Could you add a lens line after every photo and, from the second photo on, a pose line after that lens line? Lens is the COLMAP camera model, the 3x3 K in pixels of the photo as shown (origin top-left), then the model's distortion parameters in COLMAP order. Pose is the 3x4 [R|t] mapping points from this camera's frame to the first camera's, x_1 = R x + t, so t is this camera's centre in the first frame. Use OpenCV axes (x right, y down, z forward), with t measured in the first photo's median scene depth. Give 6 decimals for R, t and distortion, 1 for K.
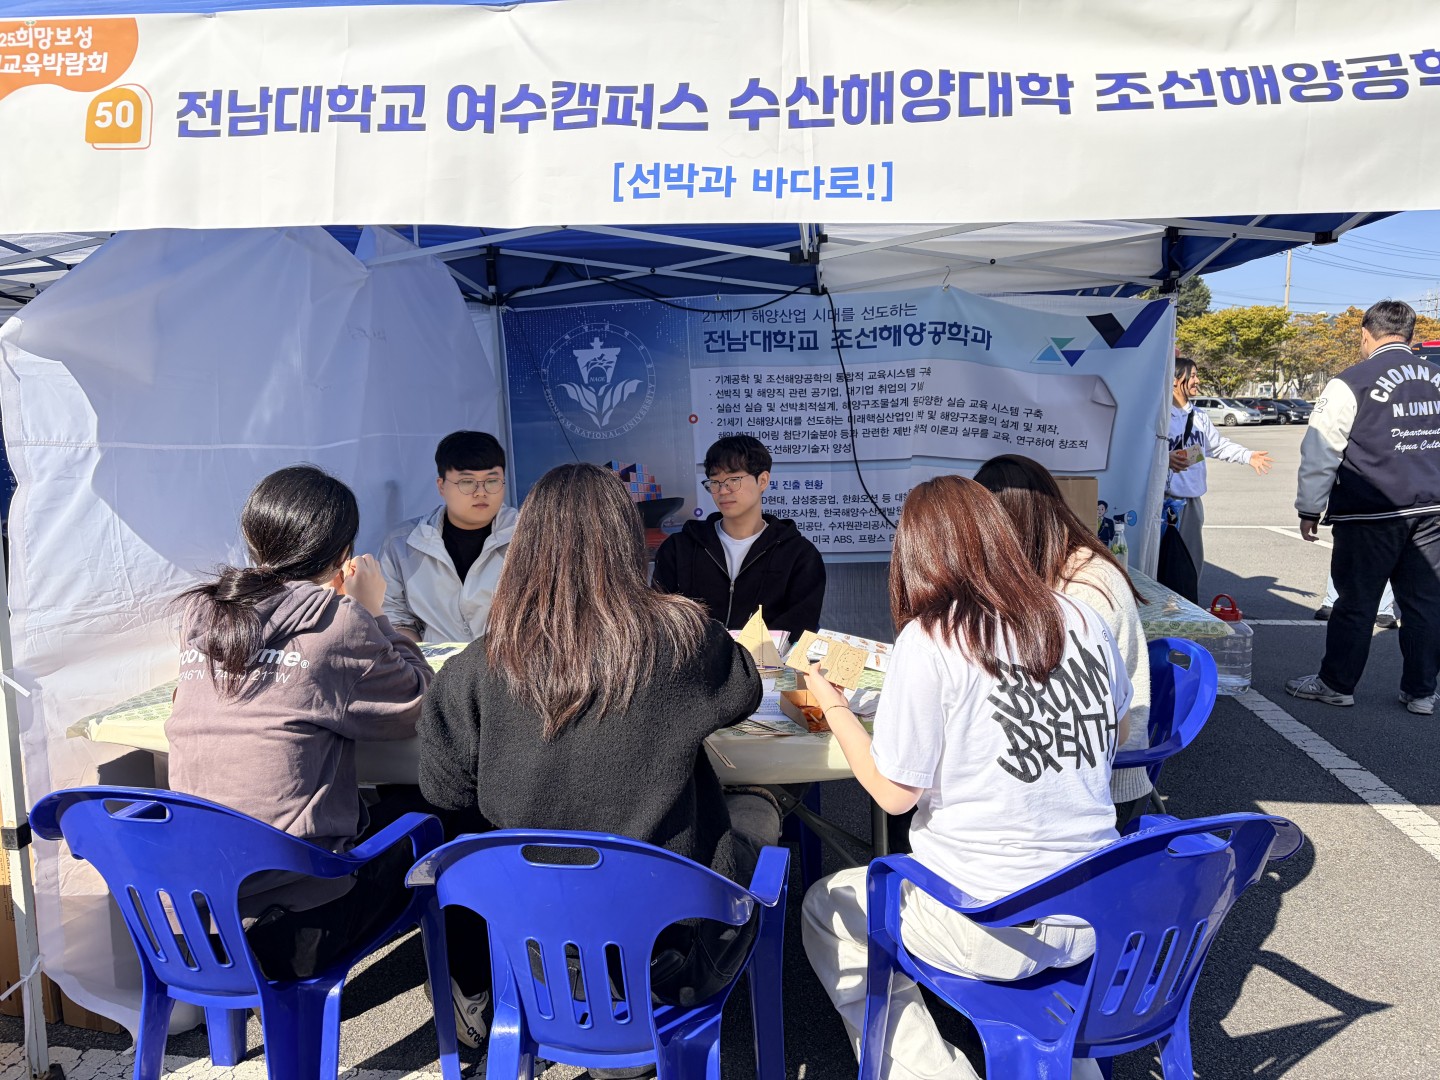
lens RADIAL K [[1063.2, 0, 730.6], [0, 1063.2, 565.0], [0, 0, 1]] dist [0.083233, -0.077905]
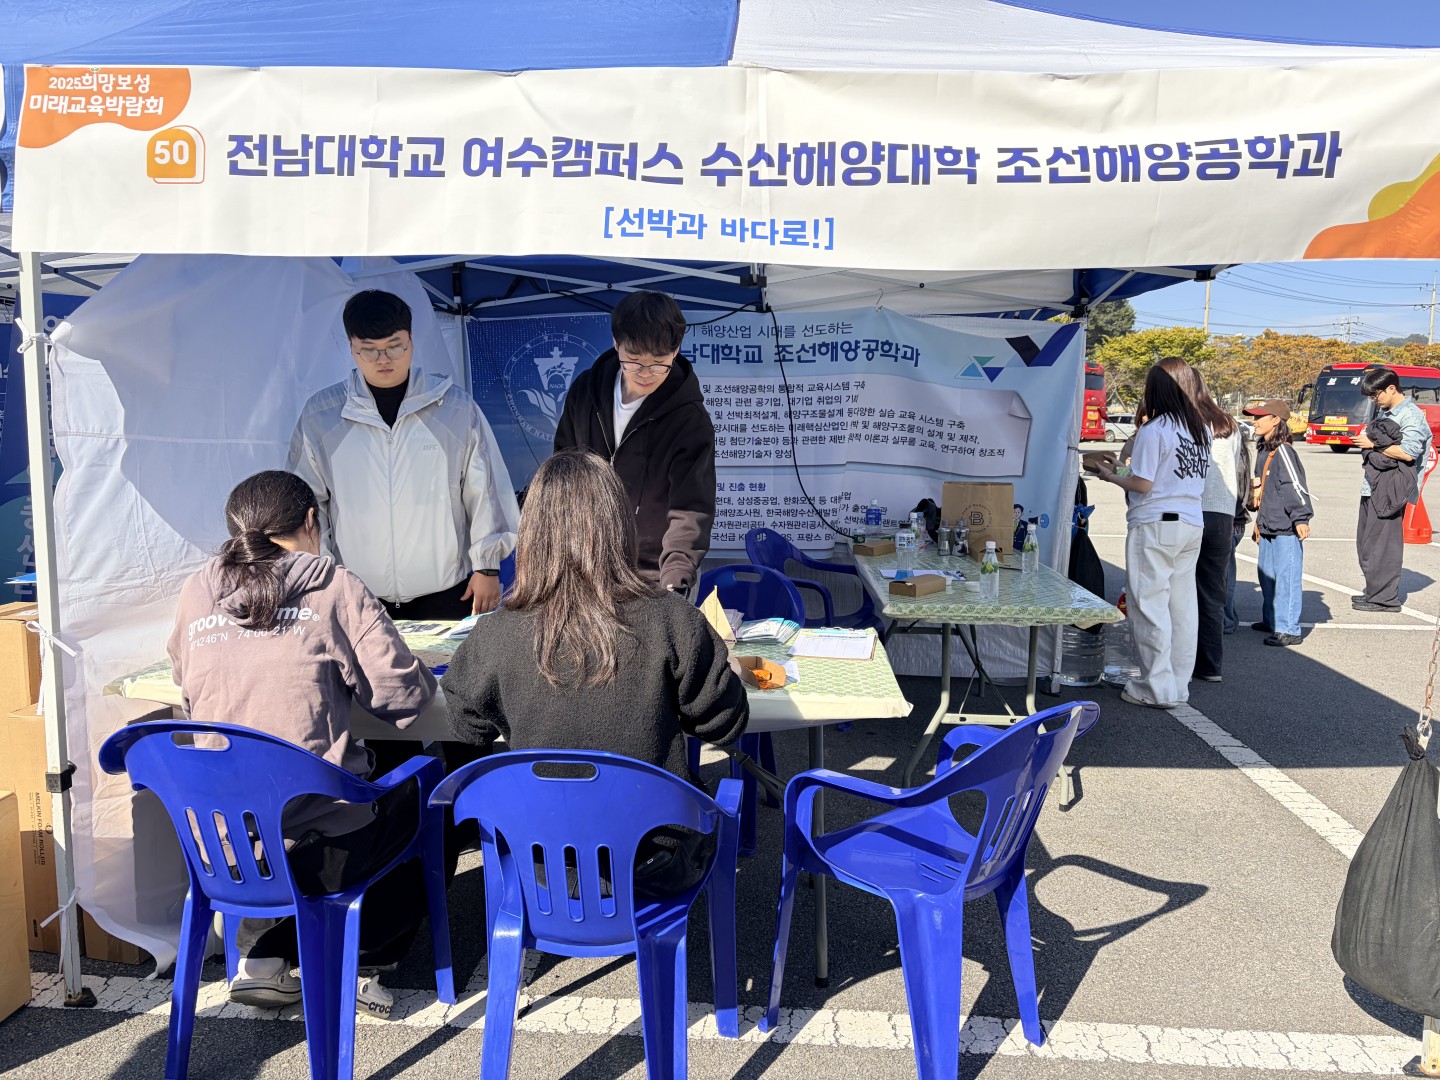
lens RADIAL K [[1092.1, 0, 721.9], [0, 1092.1, 562.1], [0, 0, 1]] dist [0.089687, -0.074534]
pose [[0.998382, 0.009273, 0.056103, -0.034764], [-0.008424, 0.999847, -0.015346, 0.032644], [-0.056237, 0.014848, 0.998307, -0.190450]]
